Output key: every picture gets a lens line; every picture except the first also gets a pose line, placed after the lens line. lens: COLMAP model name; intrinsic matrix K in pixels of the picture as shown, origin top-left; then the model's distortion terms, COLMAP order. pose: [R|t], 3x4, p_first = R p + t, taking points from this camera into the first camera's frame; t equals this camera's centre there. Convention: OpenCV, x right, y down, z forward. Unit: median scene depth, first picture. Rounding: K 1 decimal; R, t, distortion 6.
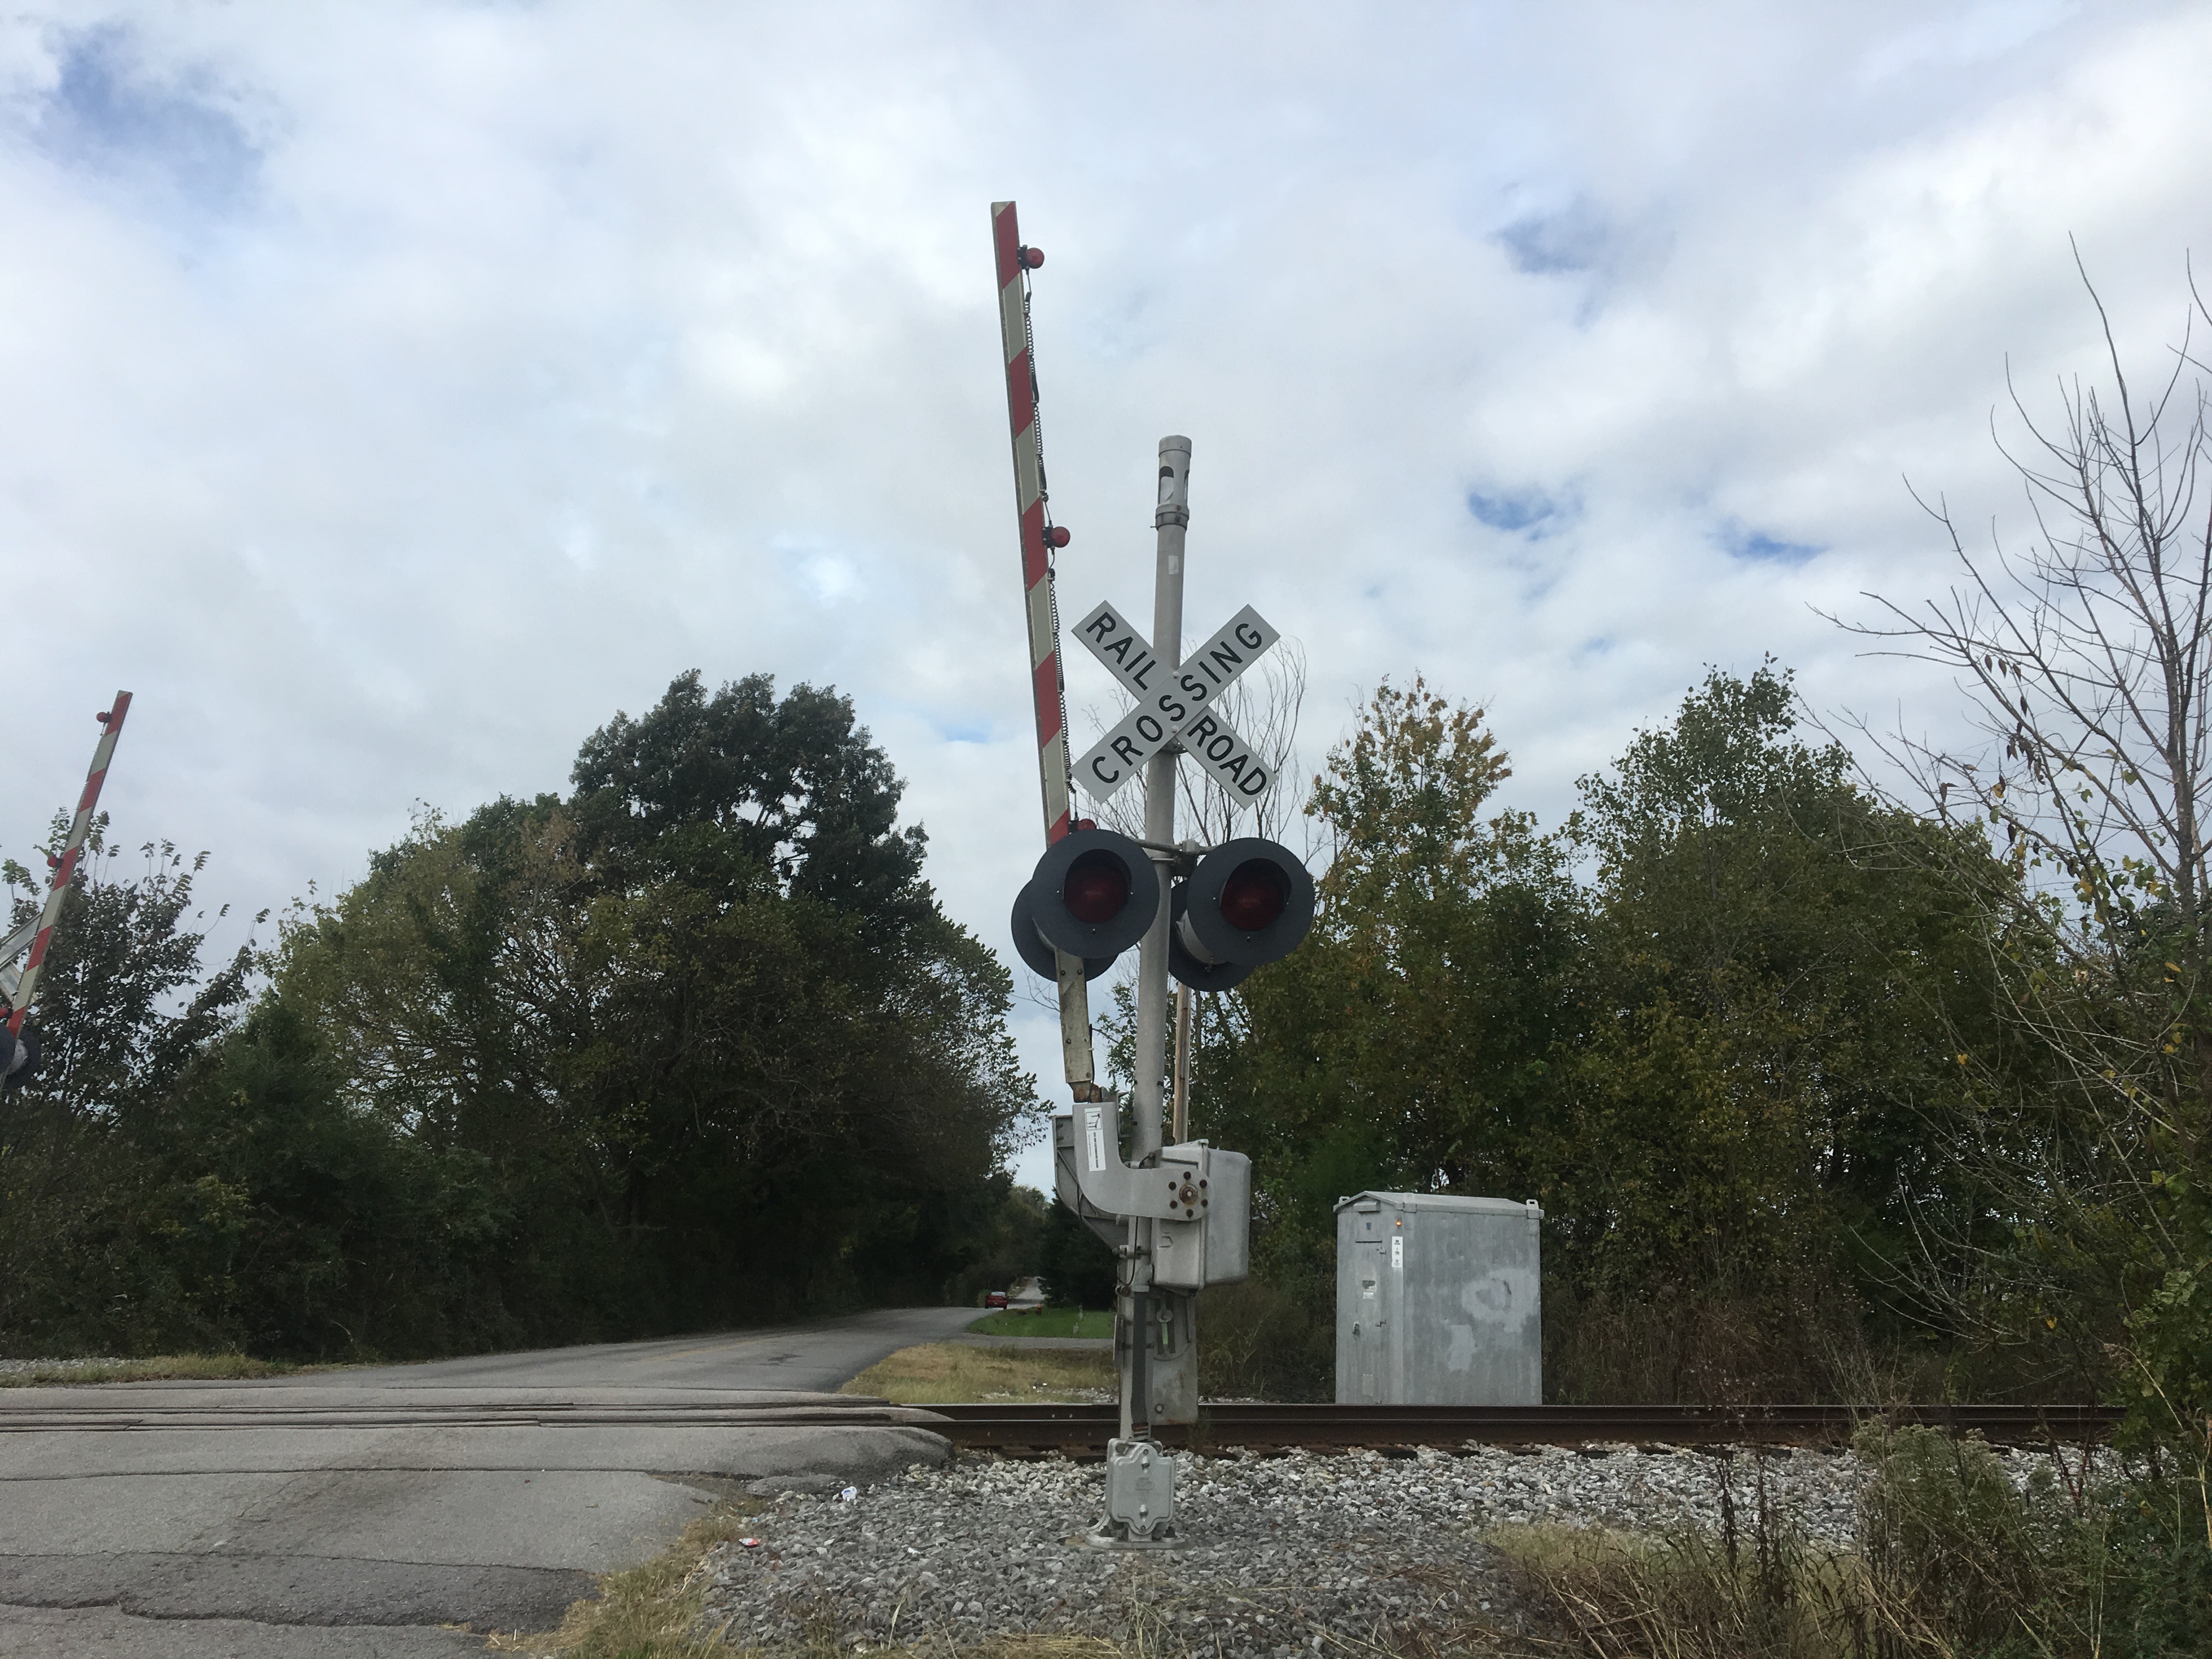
lens RADIAL K [[1925.4, 0, 1086.2], [0, 1925.4, 830.0], [0, 0, 1]] dist [0.115921, -0.197670]
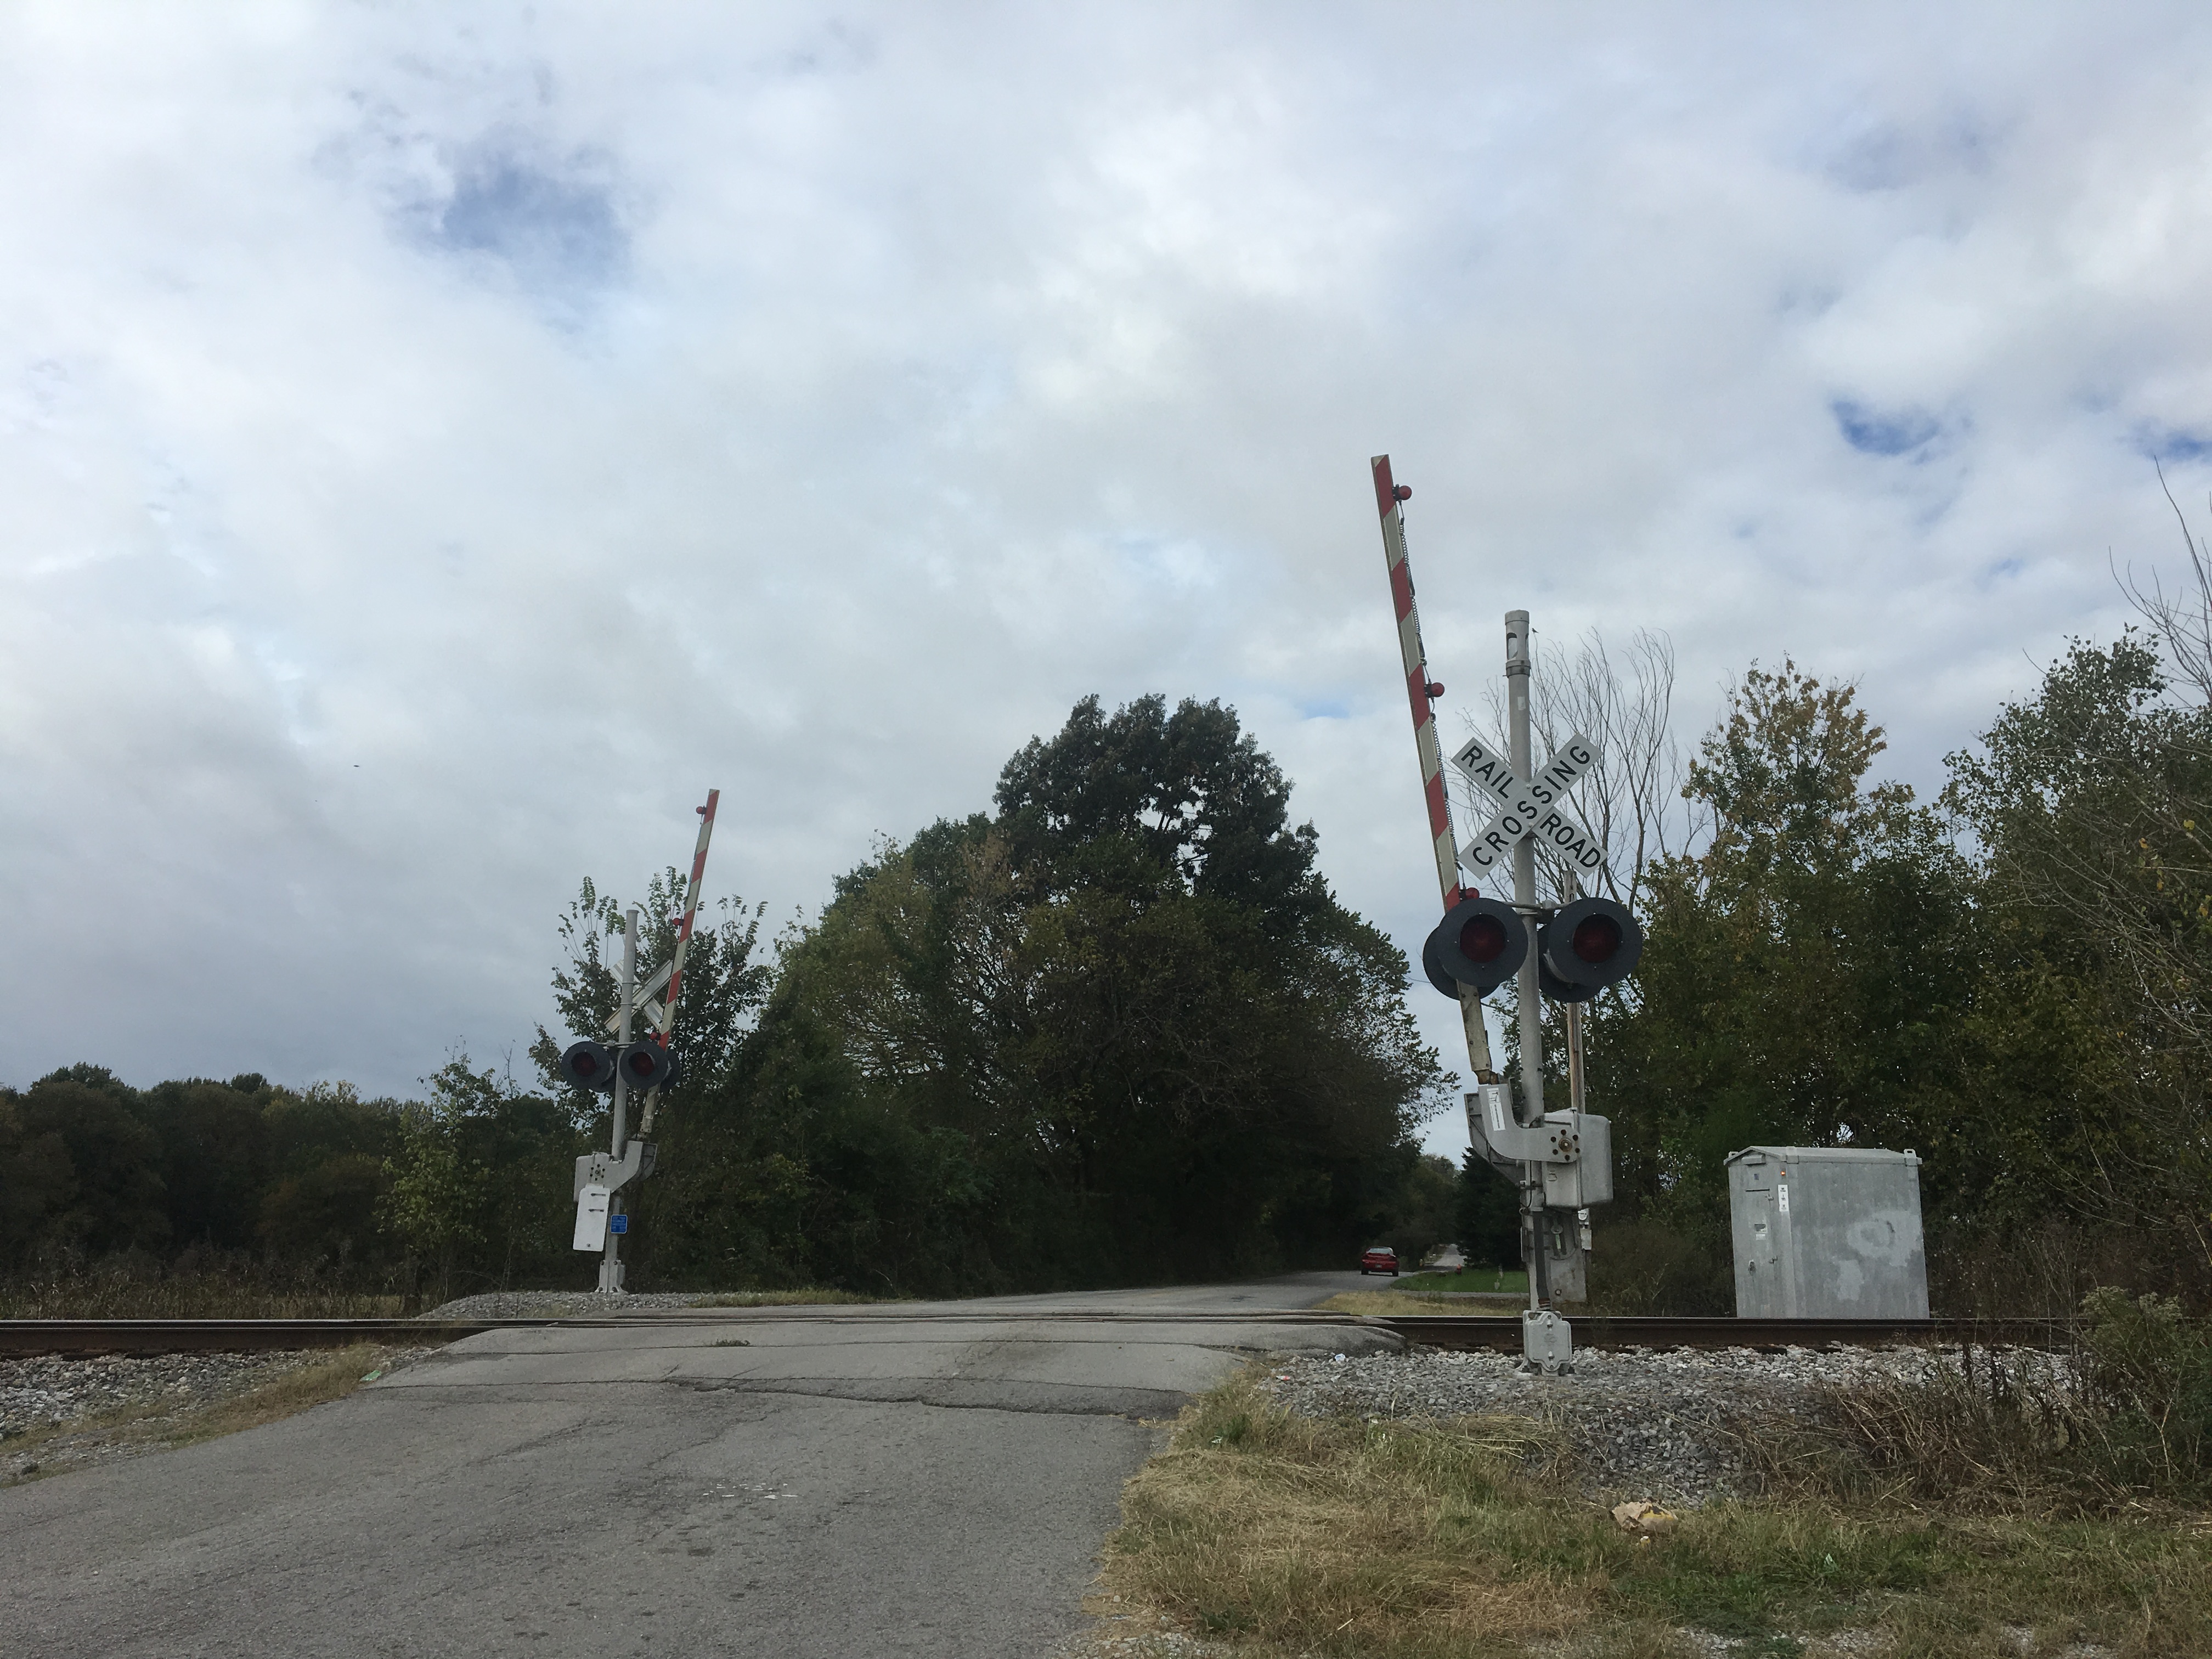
lens RADIAL K [[2001.1, 0, 953.6], [0, 2001.1, 785.6], [0, 0, 1]] dist [0.148946, -0.235303]
pose [[0.966473, -0.073468, -0.246033, 0.001202], [0.072901, 0.997274, -0.011424, -0.038143], [0.246201, -0.006895, 0.969194, -0.232050]]
